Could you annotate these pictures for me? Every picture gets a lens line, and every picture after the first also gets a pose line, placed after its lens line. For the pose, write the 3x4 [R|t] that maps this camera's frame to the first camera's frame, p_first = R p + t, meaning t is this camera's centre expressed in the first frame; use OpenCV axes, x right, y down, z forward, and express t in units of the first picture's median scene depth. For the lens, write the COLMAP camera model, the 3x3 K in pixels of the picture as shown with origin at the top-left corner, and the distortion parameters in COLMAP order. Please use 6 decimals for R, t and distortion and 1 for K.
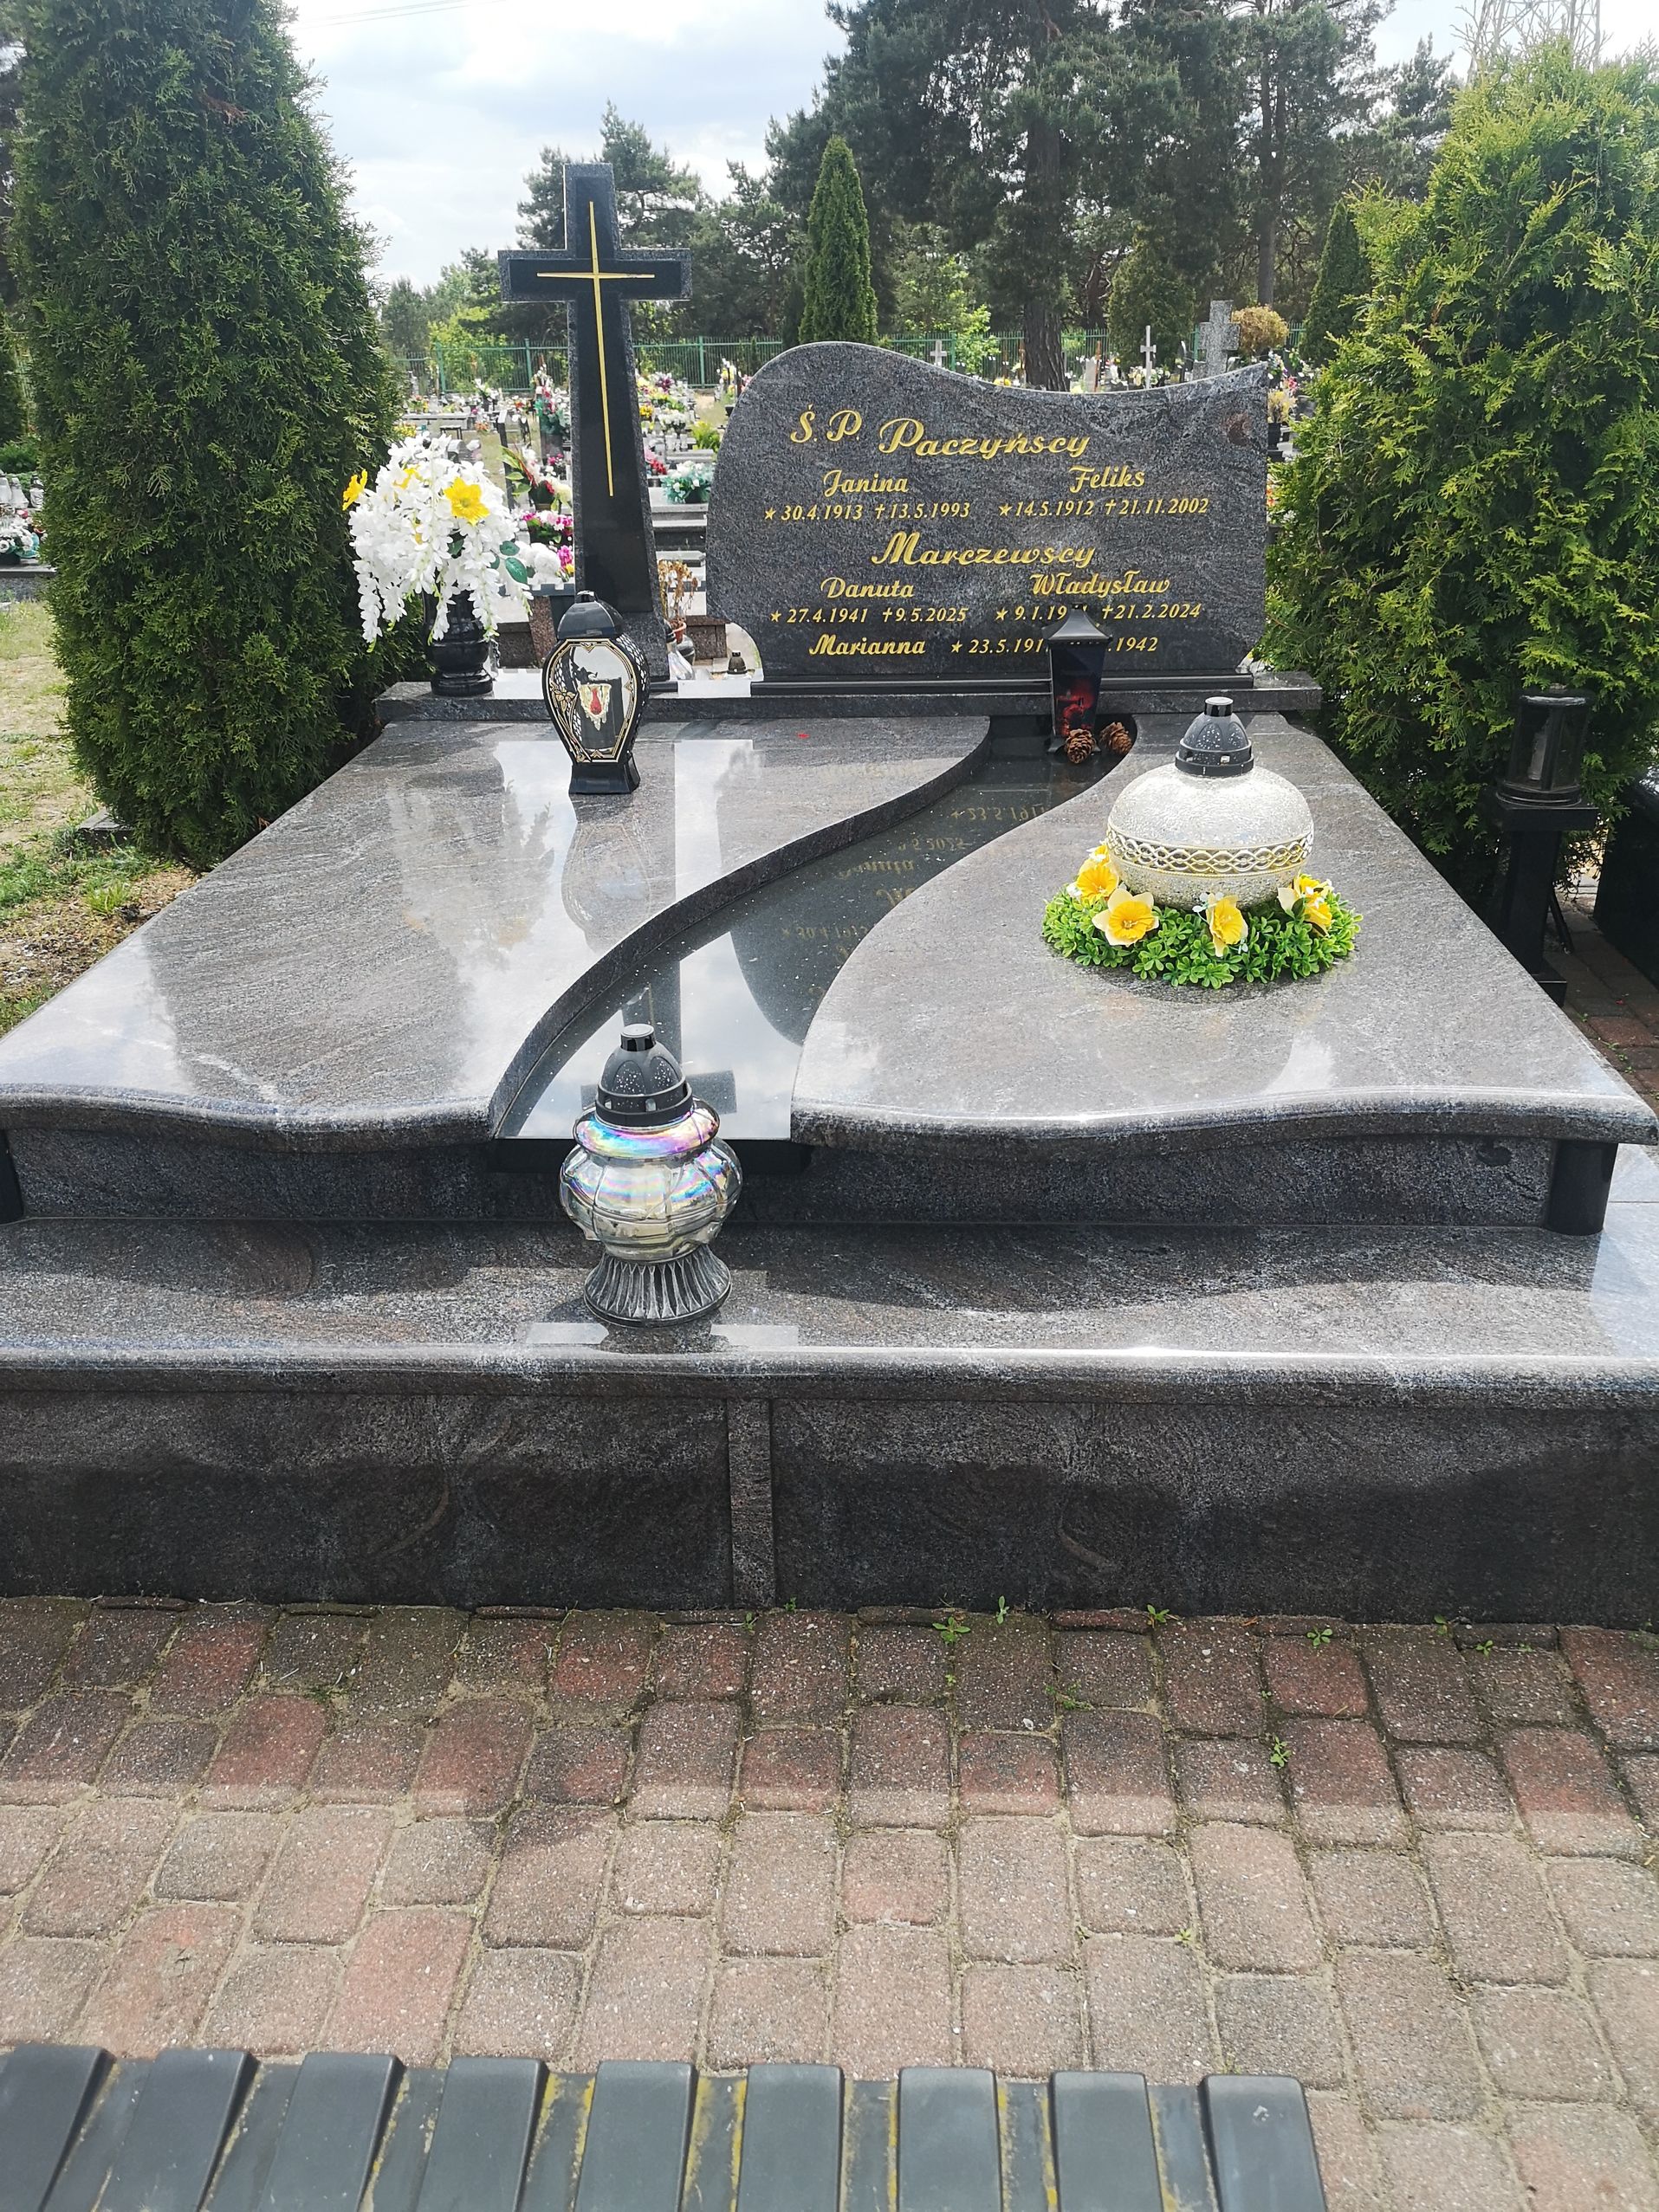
lens RADIAL K [[1703.1, 0, 828.5], [0, 1703.1, 1111.5], [0, 0, 1]] dist [0.053755, -0.061665]
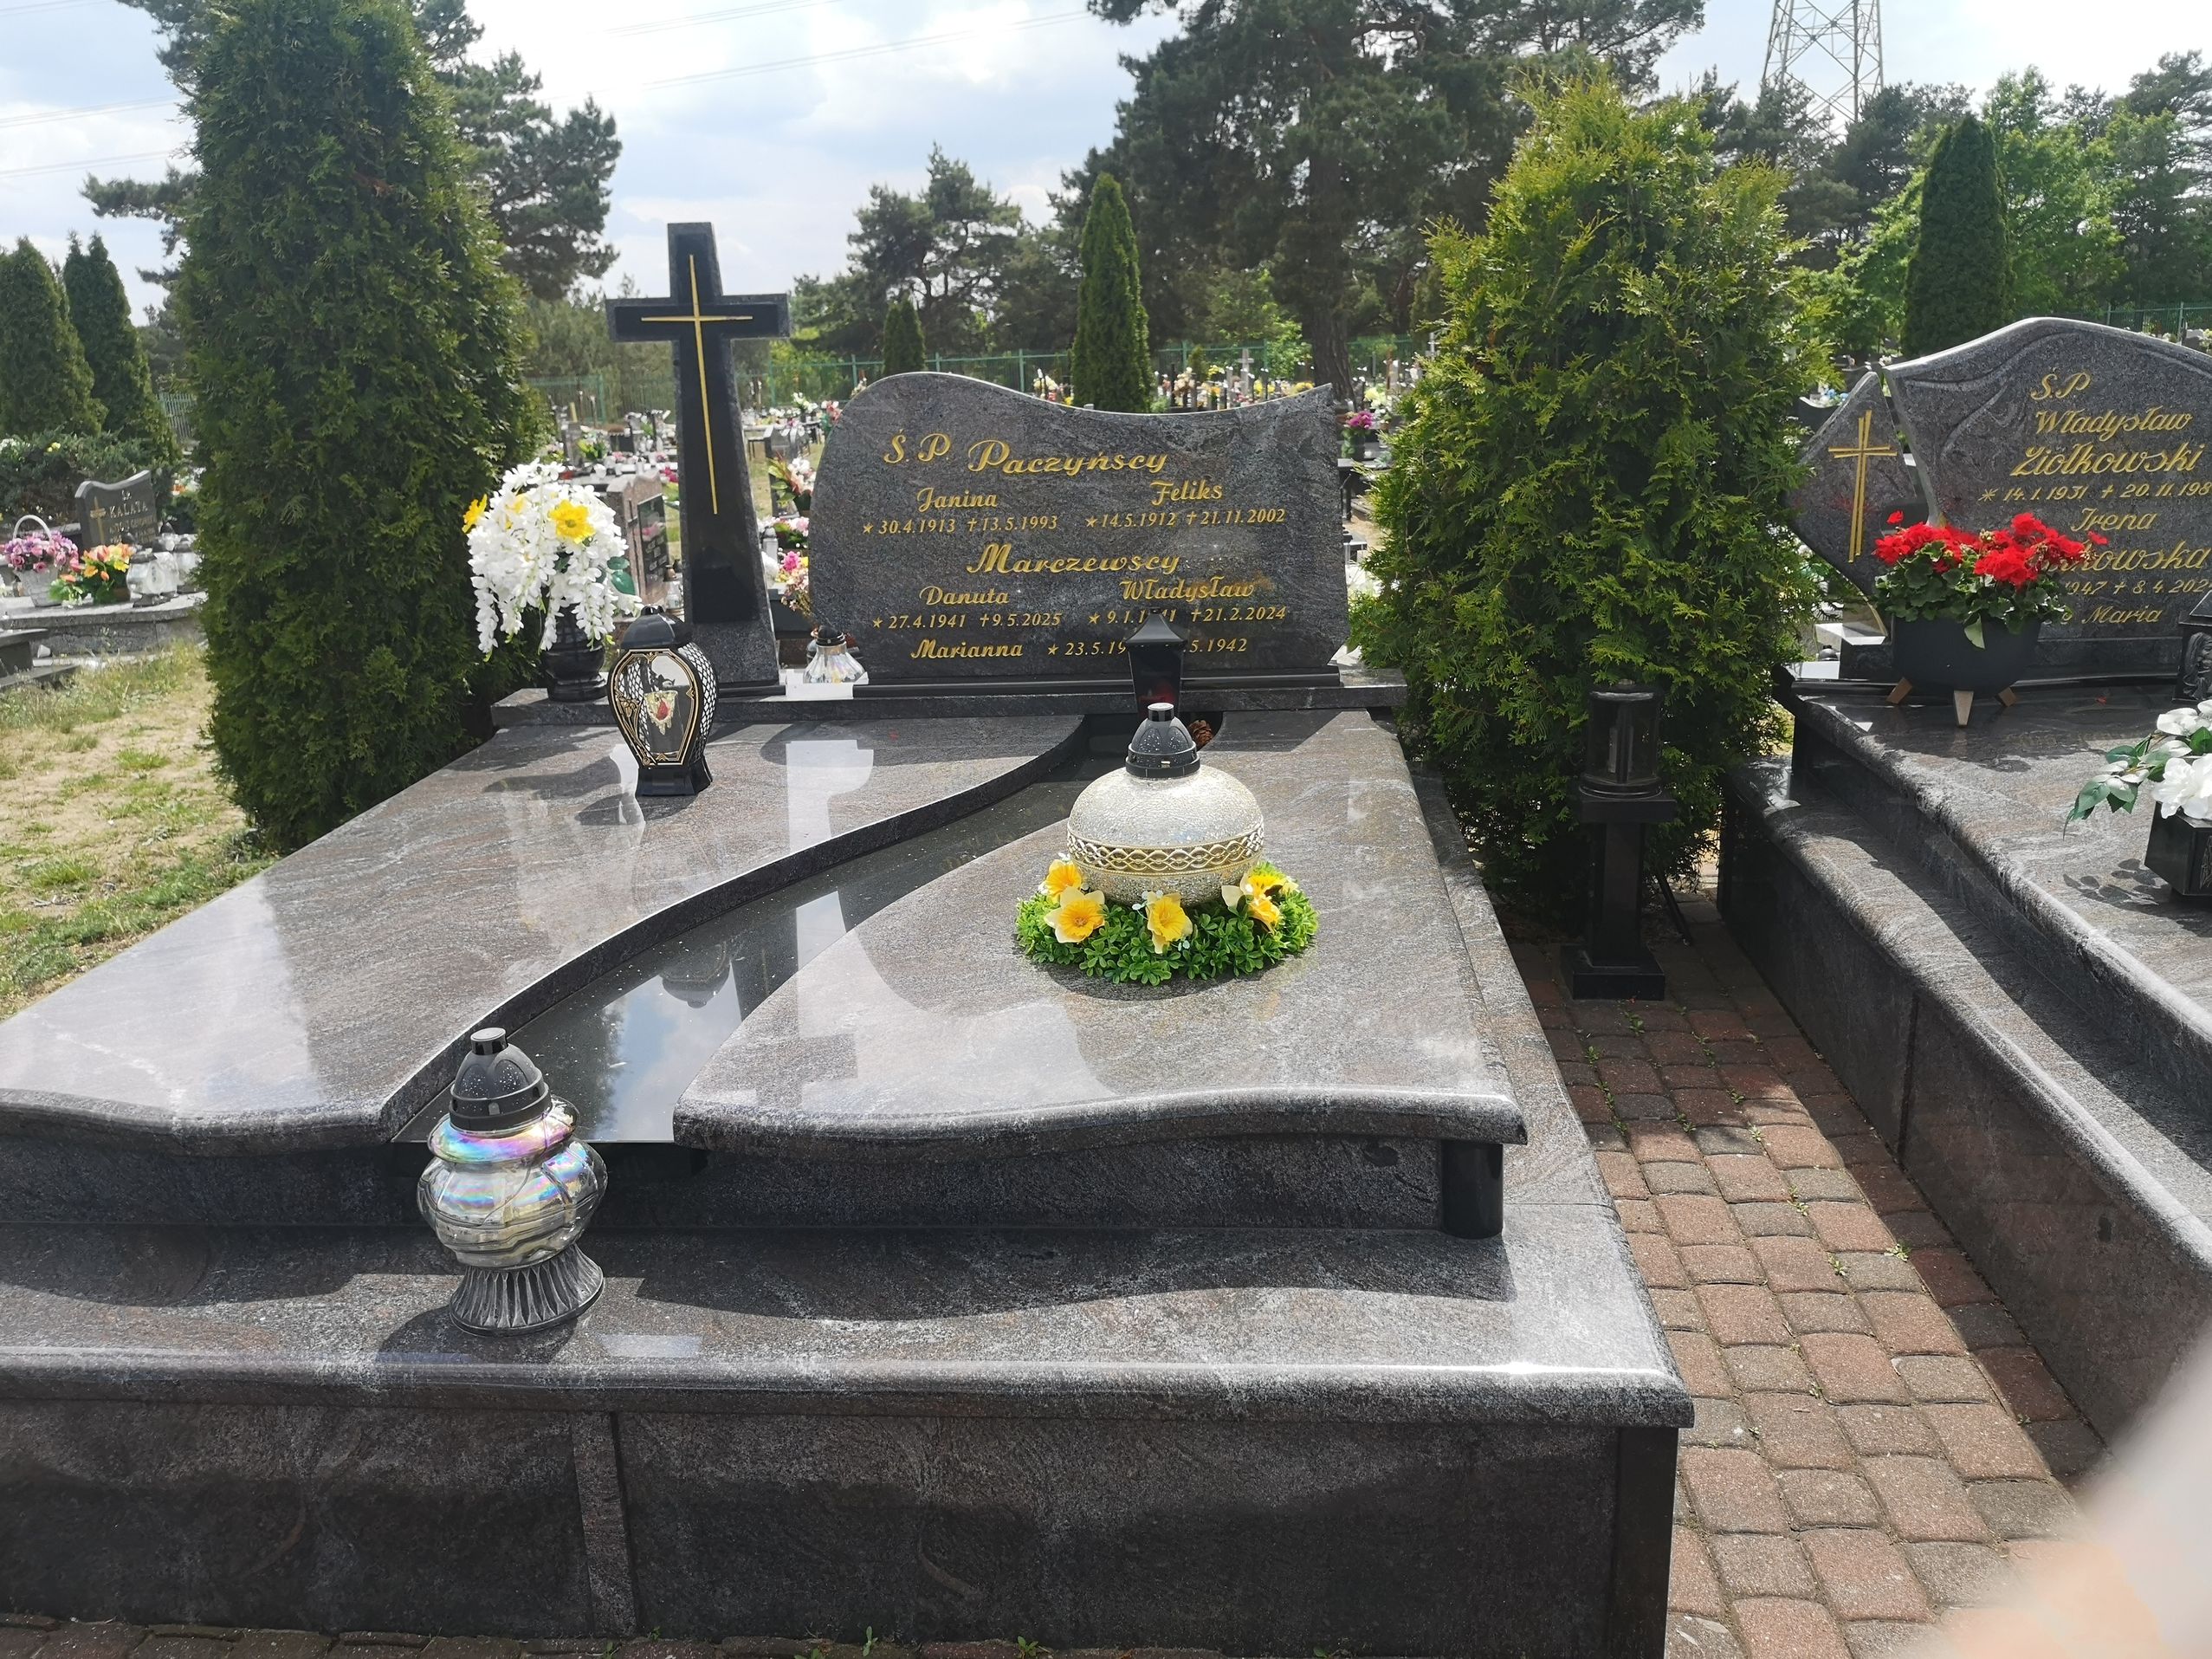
lens RADIAL K [[1754.4, 0, 1098.2], [0, 1754.4, 822.7], [0, 0, 1]] dist [0.054082, -0.130114]
pose [[0.999262, -0.010120, -0.037049, 0.151306], [0.004111, 0.987301, -0.158808, -0.001950], [0.038186, 0.158539, 0.986614, -0.022527]]
